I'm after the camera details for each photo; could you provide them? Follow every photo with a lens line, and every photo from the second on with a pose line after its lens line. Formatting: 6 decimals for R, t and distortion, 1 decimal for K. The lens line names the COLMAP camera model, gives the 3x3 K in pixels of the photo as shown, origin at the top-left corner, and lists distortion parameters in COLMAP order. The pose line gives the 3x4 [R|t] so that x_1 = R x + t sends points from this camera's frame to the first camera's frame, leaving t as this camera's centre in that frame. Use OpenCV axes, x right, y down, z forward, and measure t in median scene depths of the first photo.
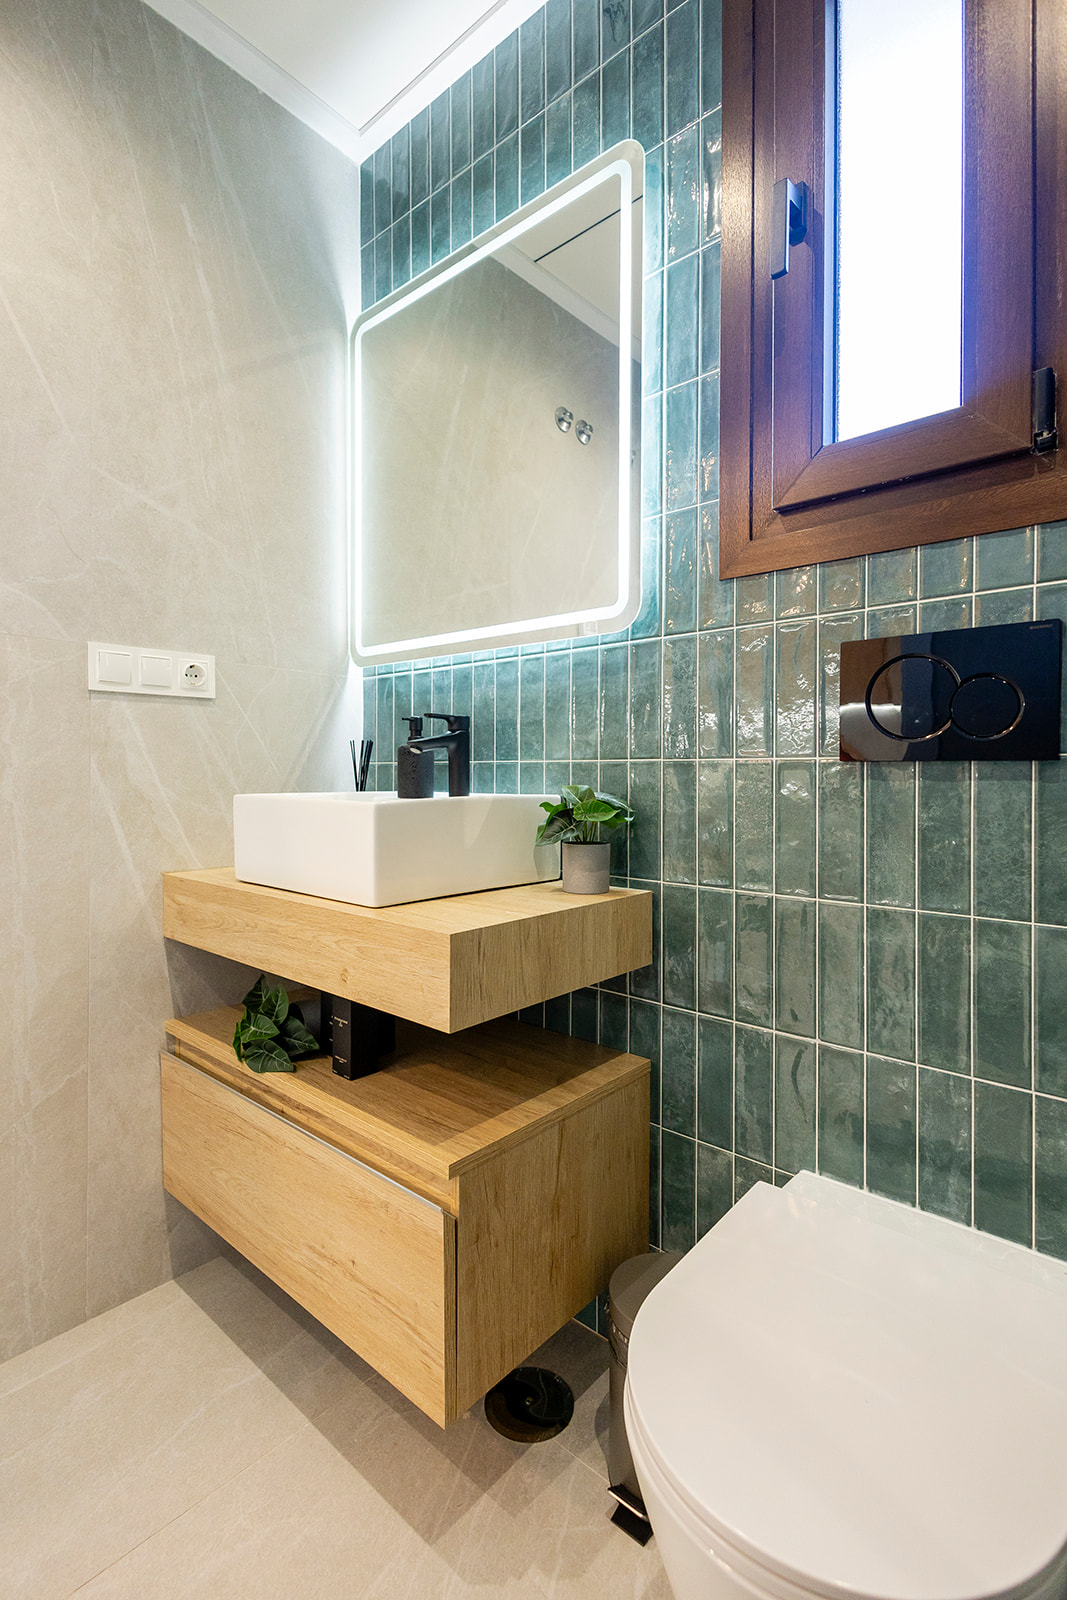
lens RADIAL K [[745.9, 0, 513.8], [0, 745.9, 790.0], [0, 0, 1]] dist [0.005999, 0.000579]
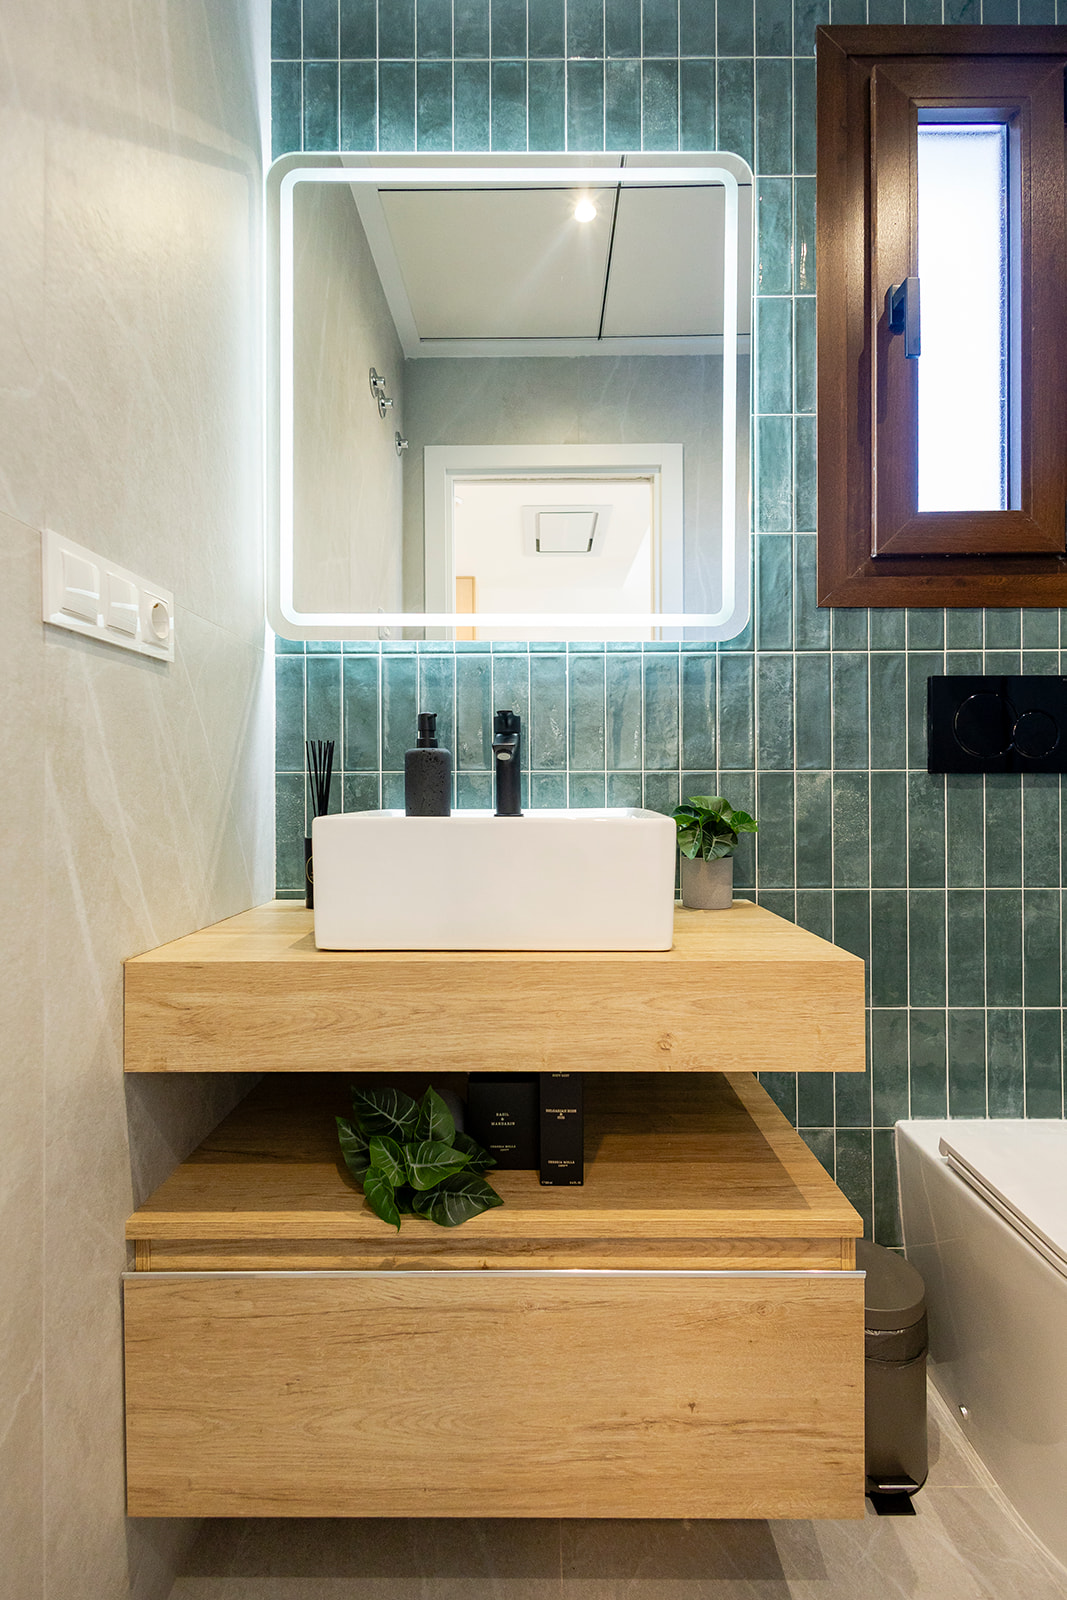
lens RADIAL K [[745.2, 0, 533.5], [0, 745.2, 800.0], [0, 0, 1]] dist [0.006424, -0.001173]
pose [[0.751219, -0.013868, 0.659907, -0.719835], [0.020045, 0.999797, -0.001808, -0.004627], [-0.659749, 0.014586, 0.751345, 0.432715]]
